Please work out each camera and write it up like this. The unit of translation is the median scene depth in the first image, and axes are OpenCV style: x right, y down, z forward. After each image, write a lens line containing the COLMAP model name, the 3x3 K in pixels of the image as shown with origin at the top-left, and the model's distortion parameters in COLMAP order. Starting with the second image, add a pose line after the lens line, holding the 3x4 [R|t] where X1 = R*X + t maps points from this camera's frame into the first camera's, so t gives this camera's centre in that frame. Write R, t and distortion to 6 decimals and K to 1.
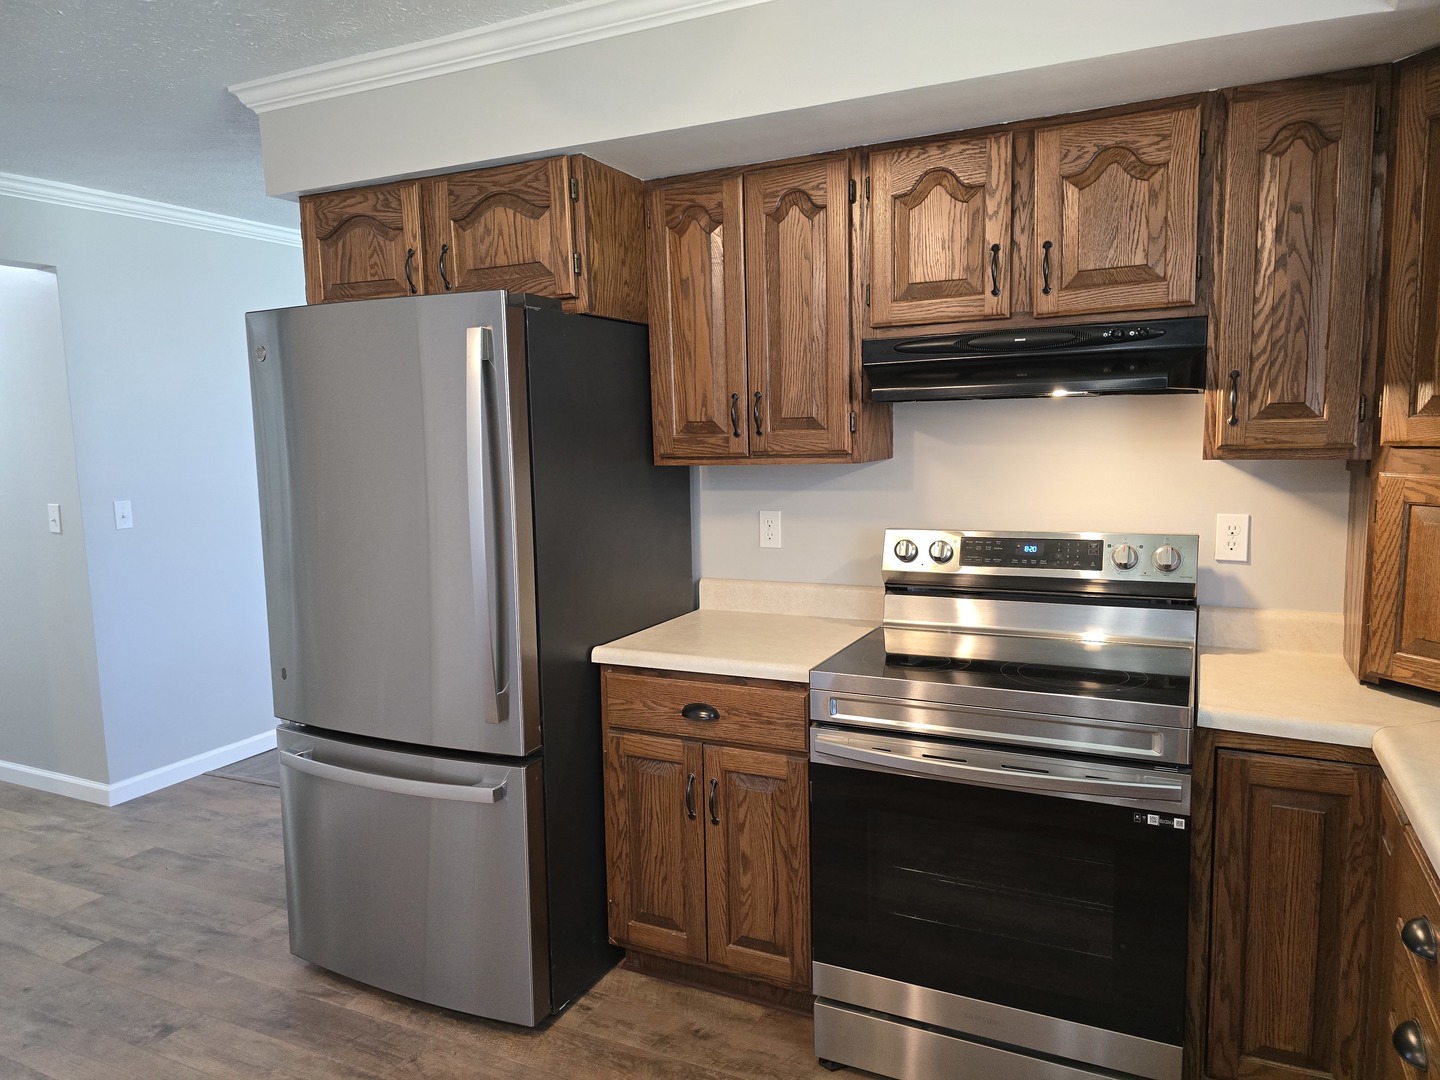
lens RADIAL K [[973.3, 0, 724.1], [0, 973.3, 542.7], [0, 0, 1]] dist [0.068333, -0.074960]
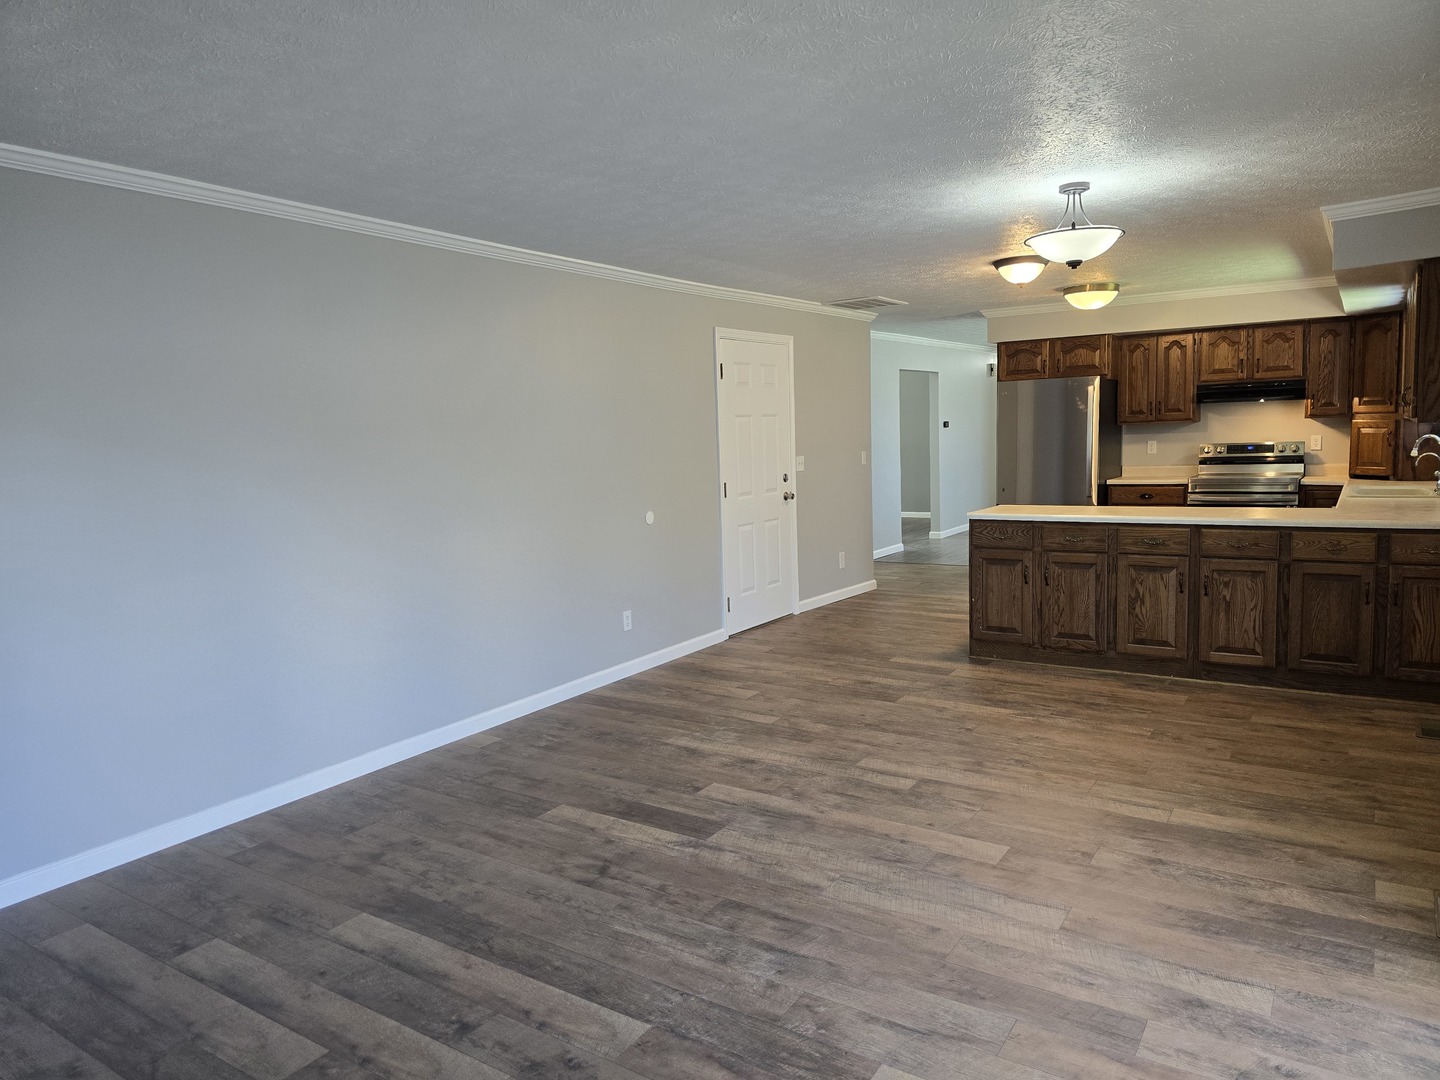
lens RADIAL K [[970.5, 0, 703.6], [0, 970.5, 540.9], [0, 0, 1]] dist [0.060641, -0.060305]
pose [[0.989480, 0.002785, -0.144644, -1.082474], [-0.002268, 0.999990, 0.003739, 0.329272], [0.144653, -0.003372, 0.989477, -2.671753]]
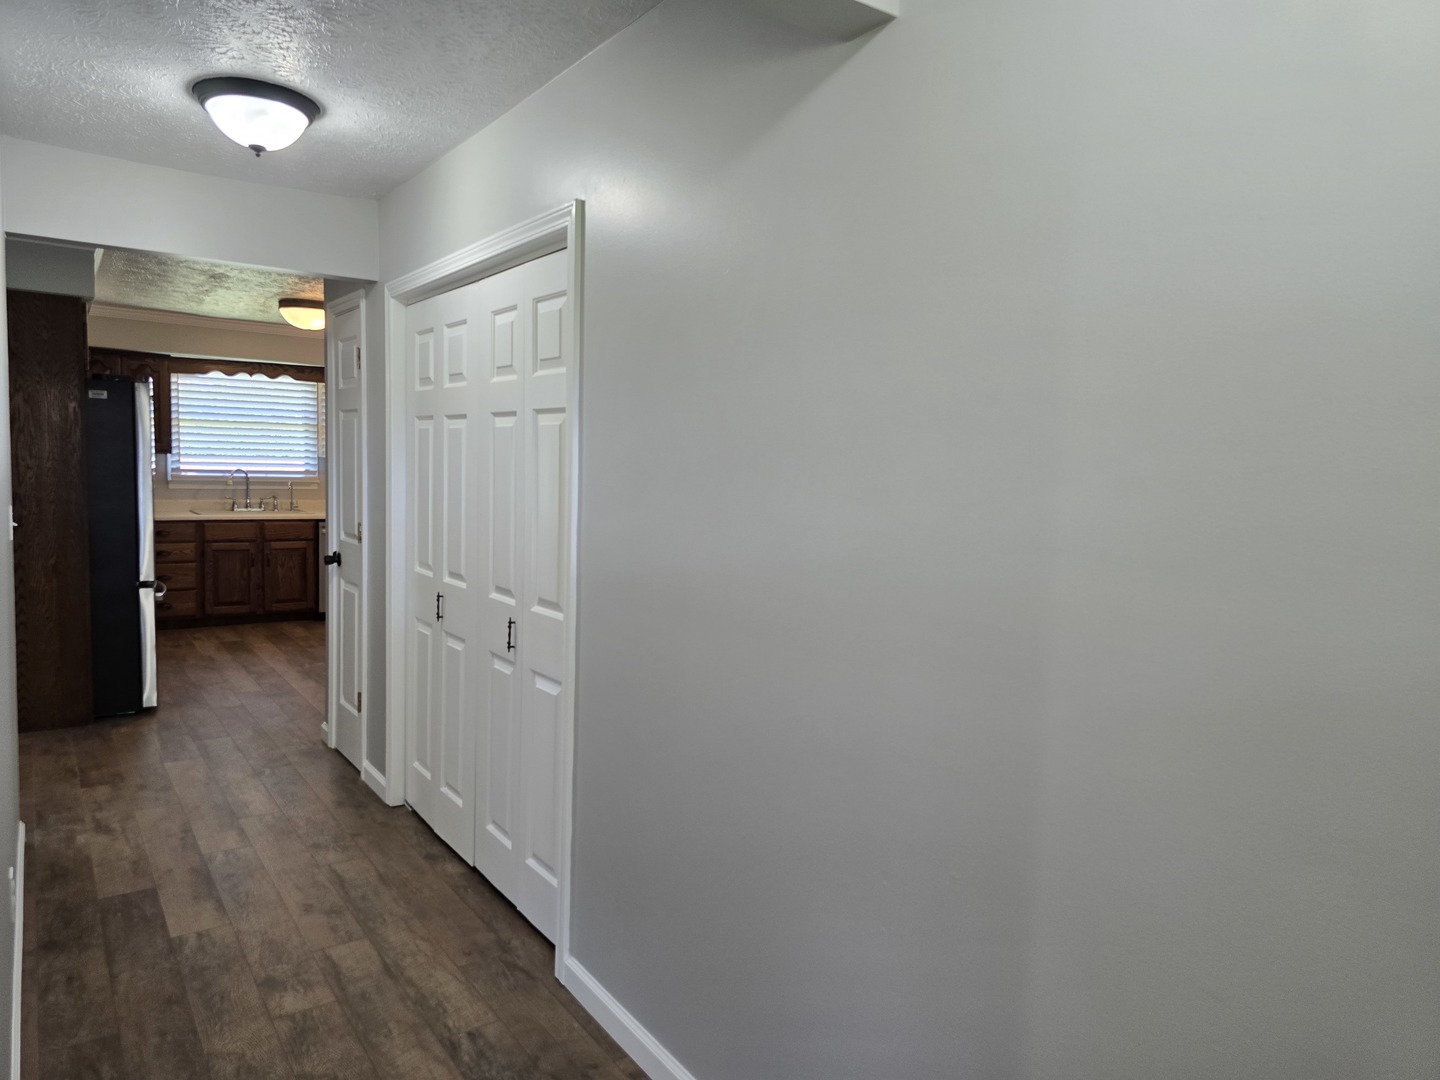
lens RADIAL K [[968.7, 0, 717.4], [0, 968.7, 541.6], [0, 0, 1]] dist [0.068422, -0.068482]
pose [[-0.869700, -0.045527, 0.491477, -2.715783], [0.046875, 0.983618, 0.174064, -0.220145], [-0.491350, 0.174422, -0.853318, 2.390415]]
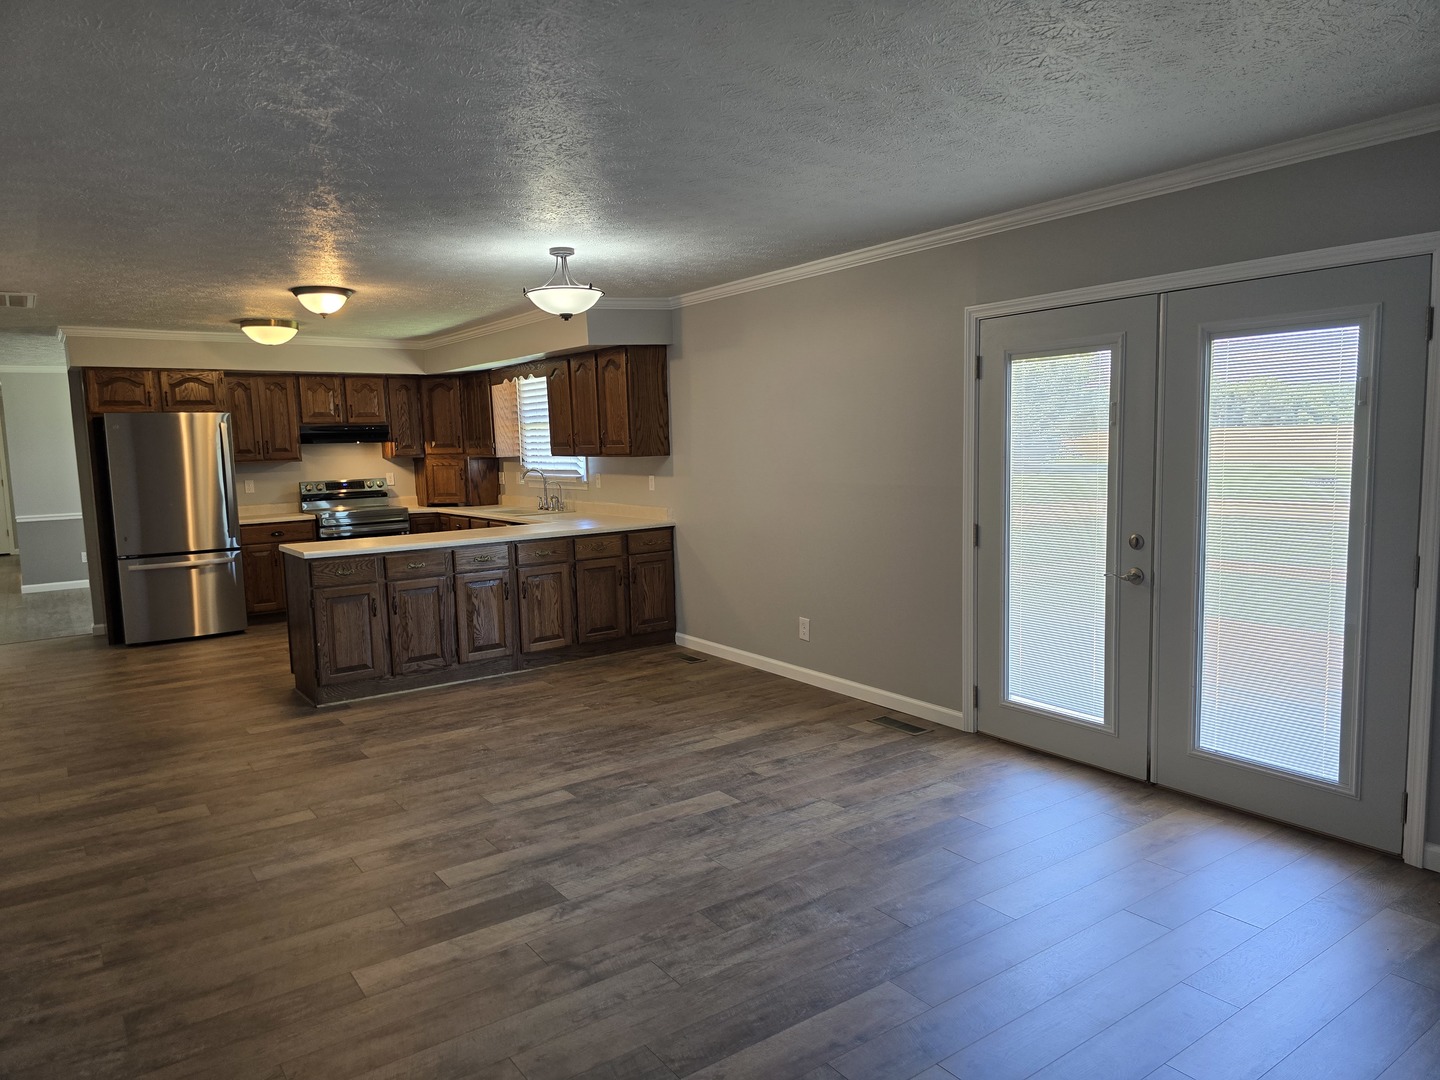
lens RADIAL K [[968.7, 0, 717.4], [0, 968.7, 541.6], [0, 0, 1]] dist [0.068422, -0.068482]
pose [[0.483657, -0.085740, 0.871048, -2.331983], [0.118841, 0.992407, 0.031698, 0.282478], [-0.867152, 0.088186, 0.490174, -2.079742]]
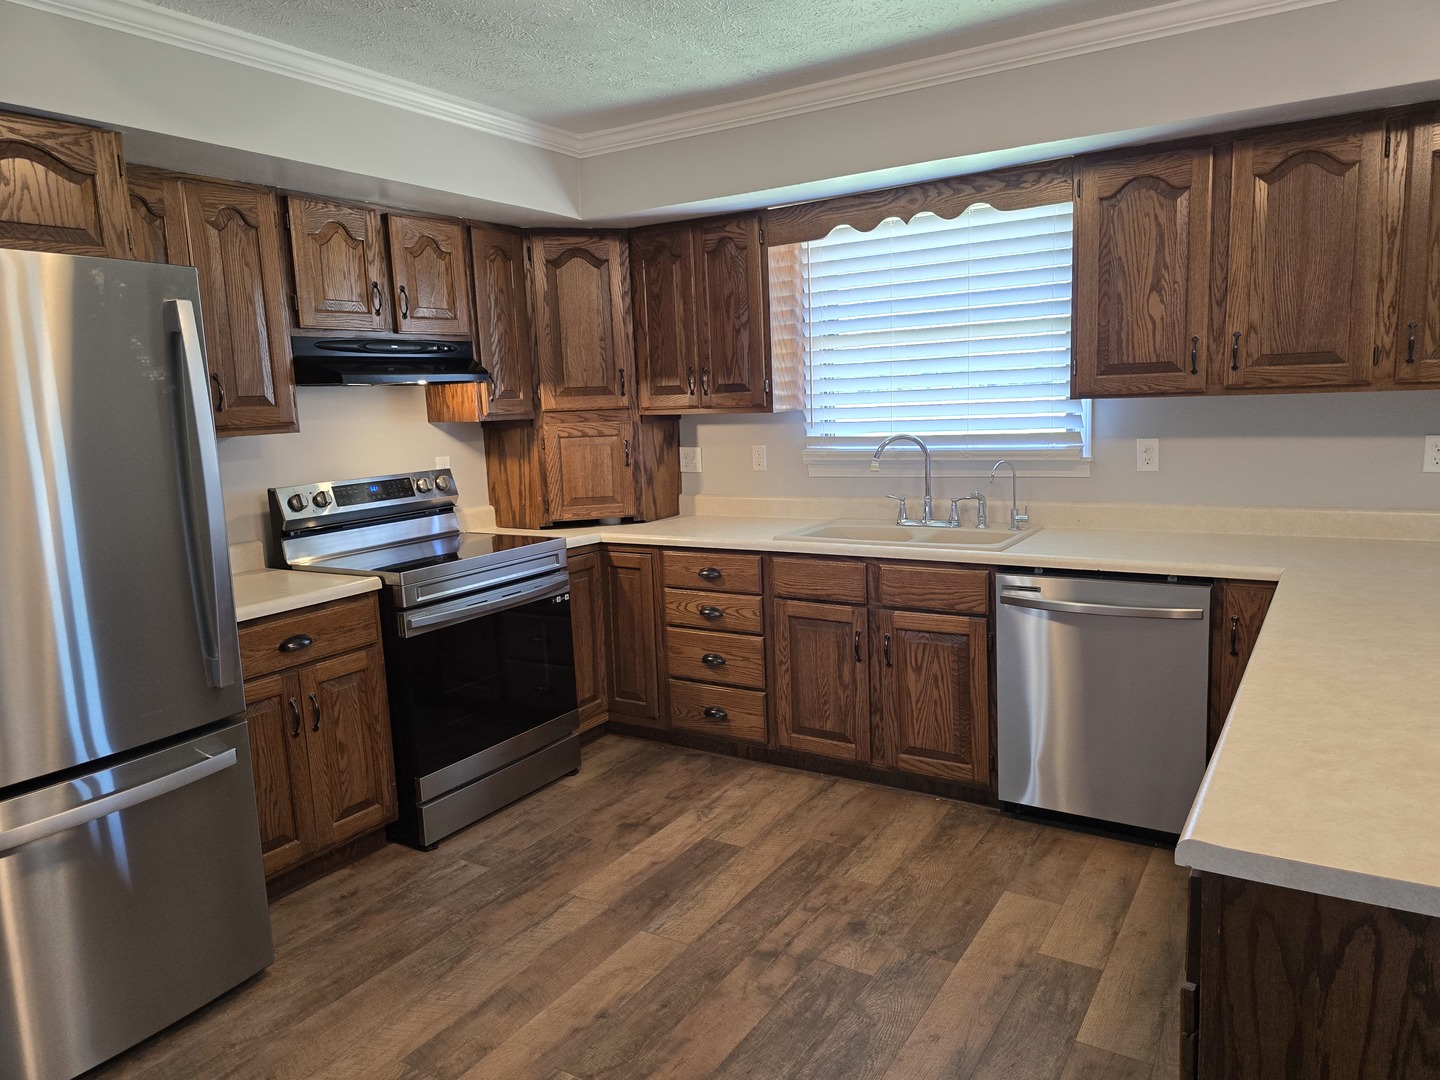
lens RADIAL K [[974.6, 0, 728.6], [0, 974.6, 532.3], [0, 0, 1]] dist [0.035248, -0.035381]
pose [[0.114372, -0.122845, 0.985813, -1.141144], [0.152618, 0.982718, 0.104753, -0.002175], [-0.981645, 0.138472, 0.131144, 0.315245]]
